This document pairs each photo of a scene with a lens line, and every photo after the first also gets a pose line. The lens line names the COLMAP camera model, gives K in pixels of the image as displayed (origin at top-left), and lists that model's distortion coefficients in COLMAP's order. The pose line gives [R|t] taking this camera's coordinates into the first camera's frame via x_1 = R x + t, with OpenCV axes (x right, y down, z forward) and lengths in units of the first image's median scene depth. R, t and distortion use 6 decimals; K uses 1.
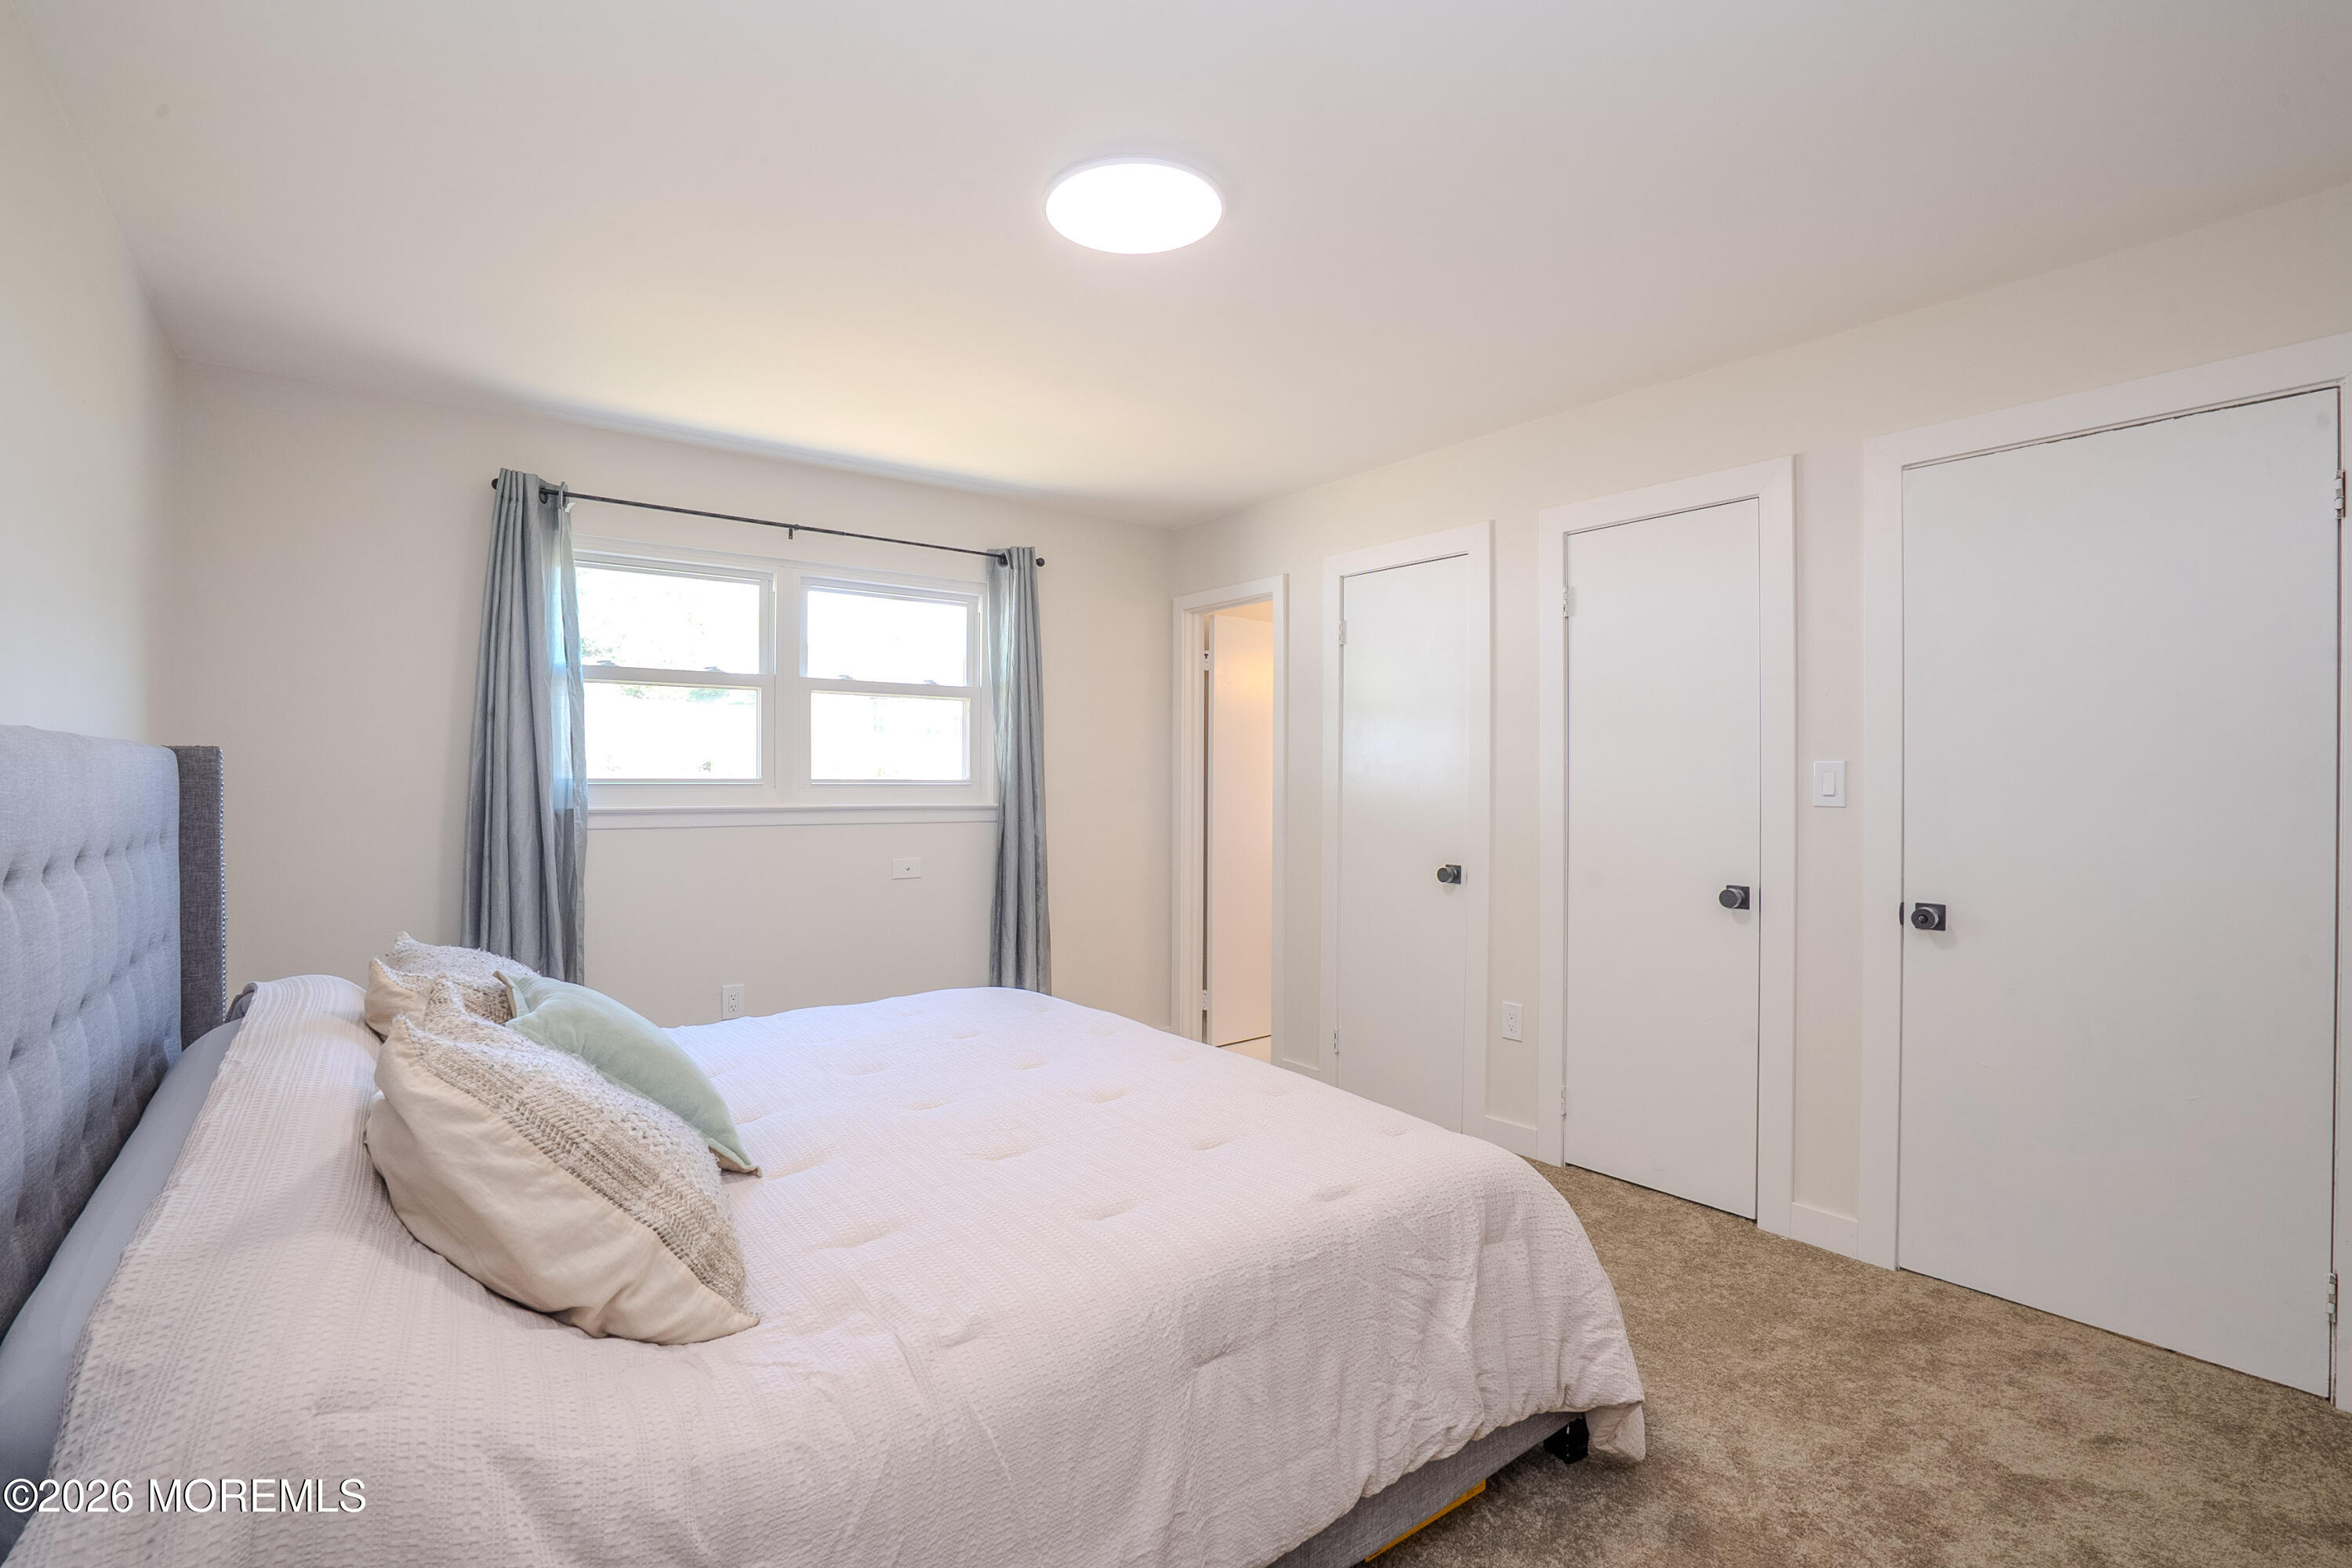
lens RADIAL K [[1080.9, 0, 1166.0], [0, 1080.9, 791.7], [0, 0, 1]] dist [-0.054754, 0.003155]
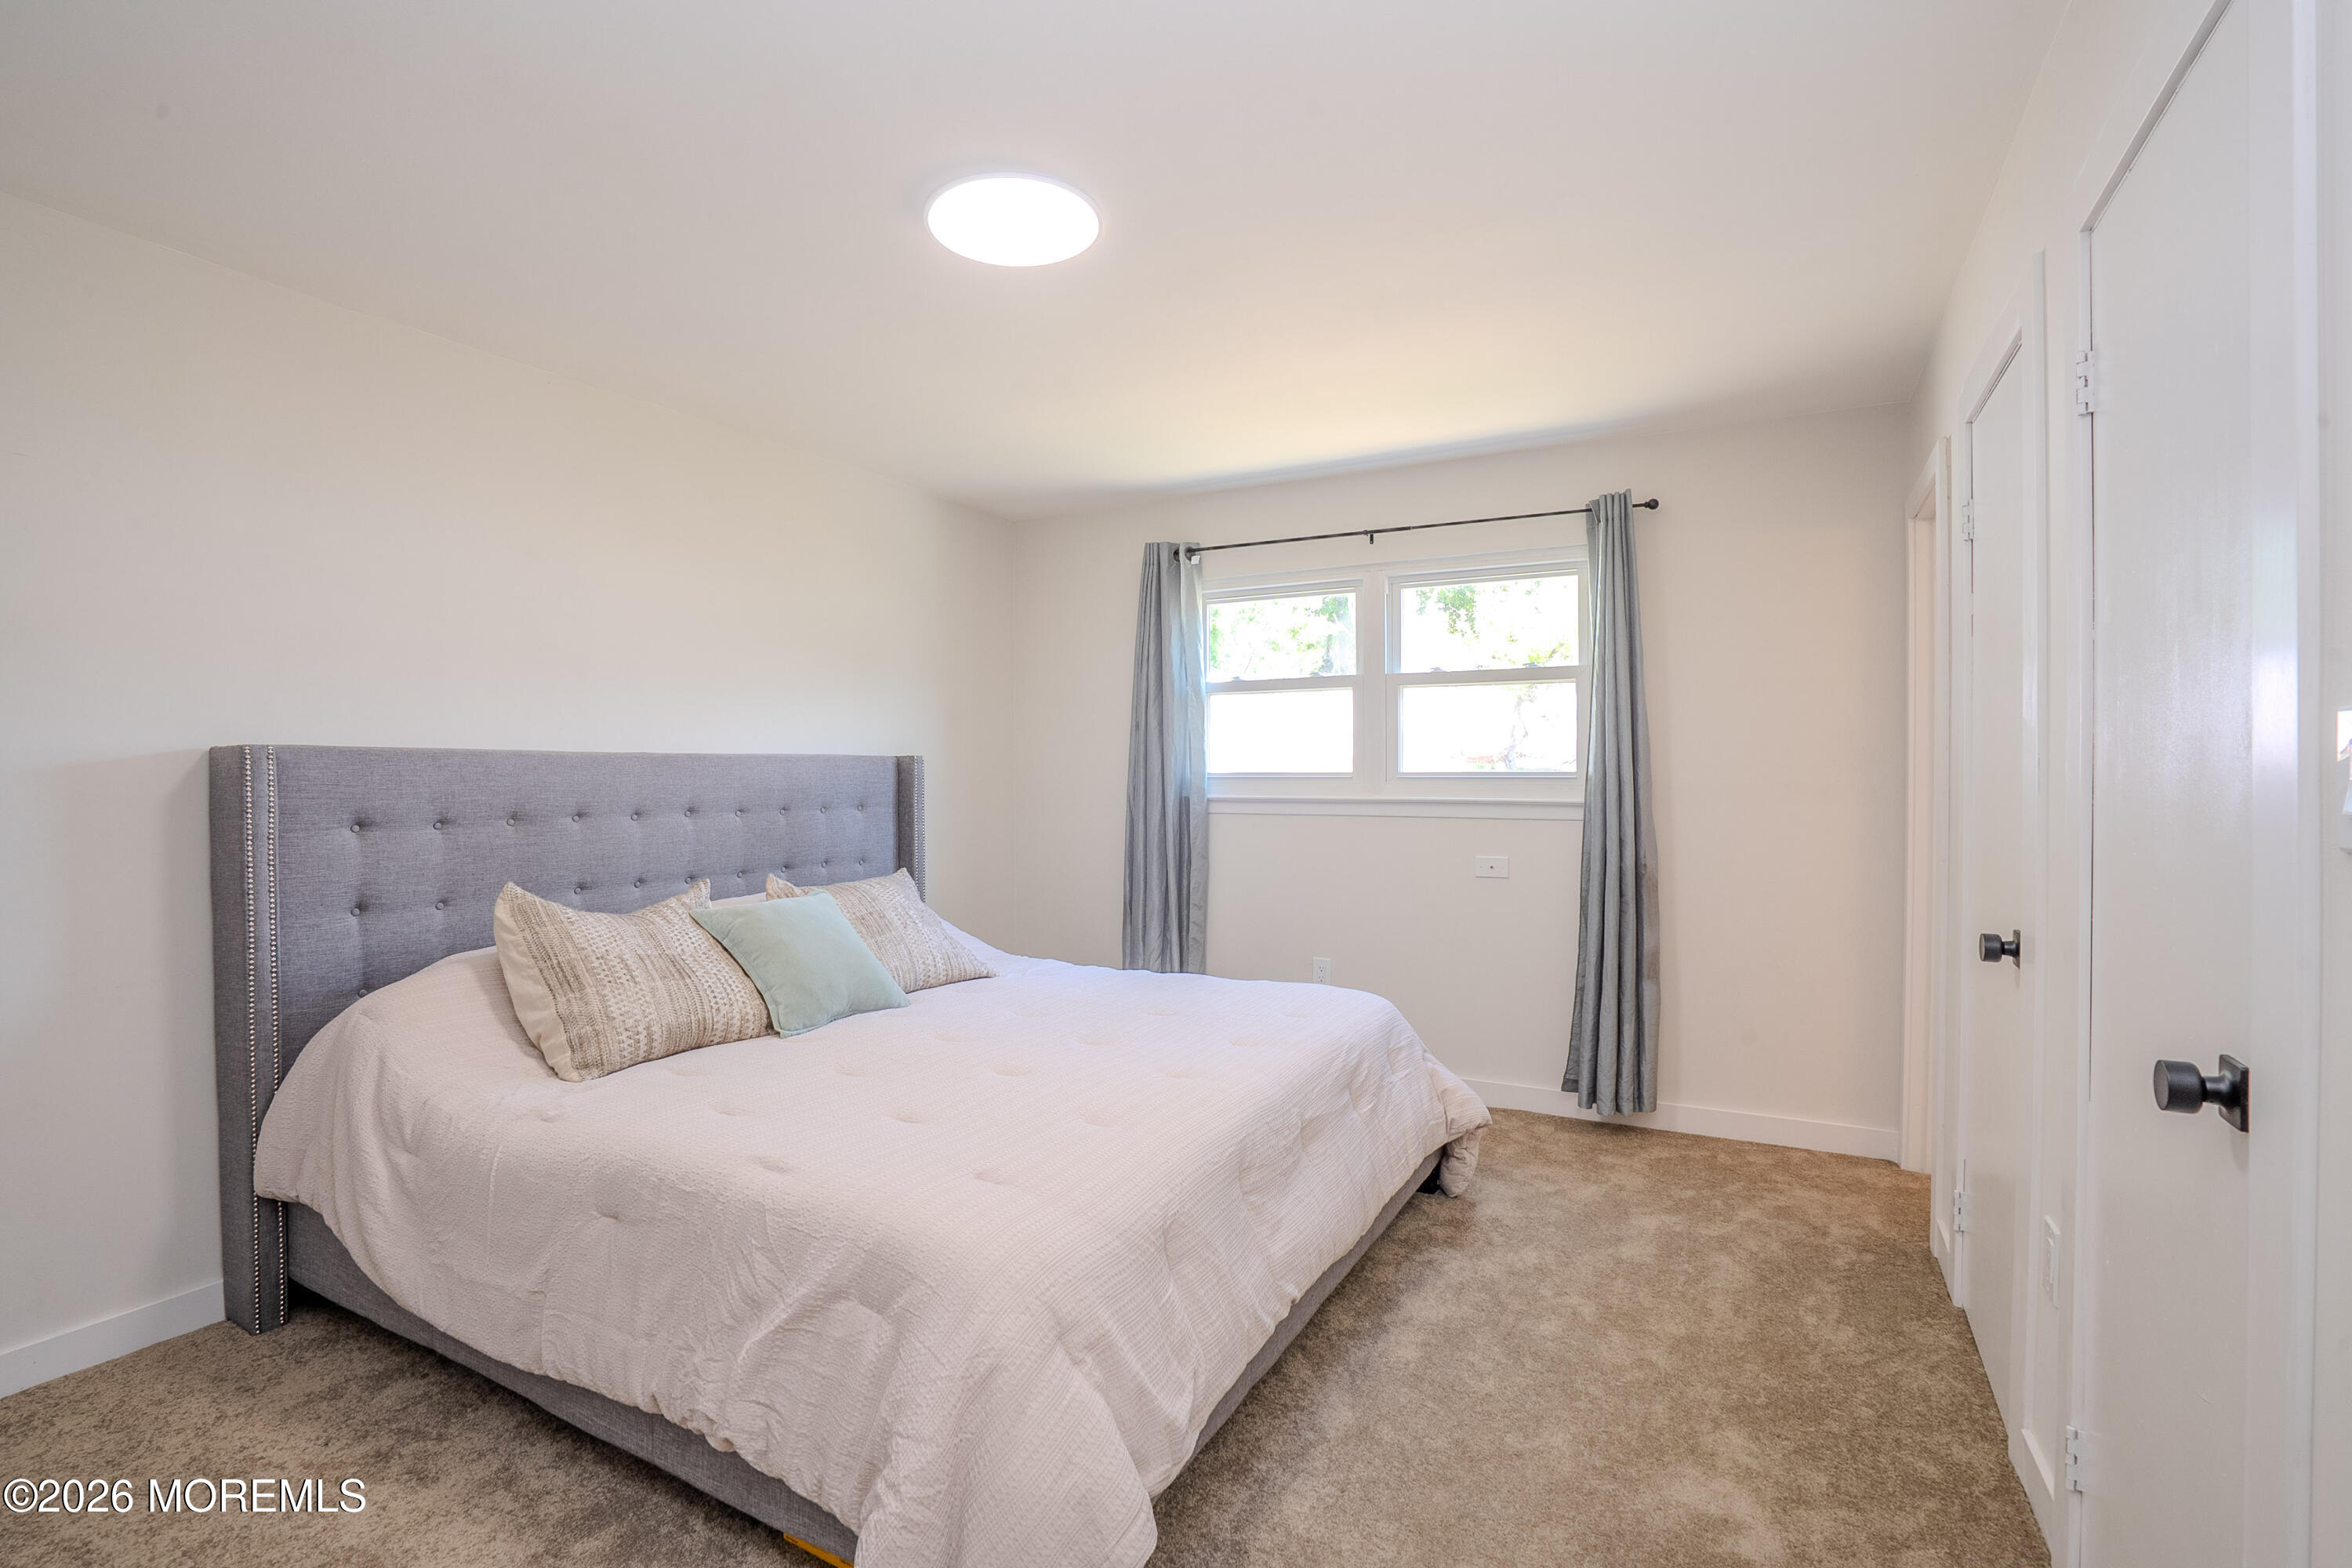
lens RADIAL K [[1080.9, 0, 1173.6], [0, 1080.9, 780.9], [0, 0, 1]] dist [-0.054754, 0.003155]
pose [[0.401242, 0.003889, -0.915964, 0.541747], [-0.006452, 0.999978, 0.001420, -0.003451], [0.915949, 0.005340, 0.401258, 0.398649]]
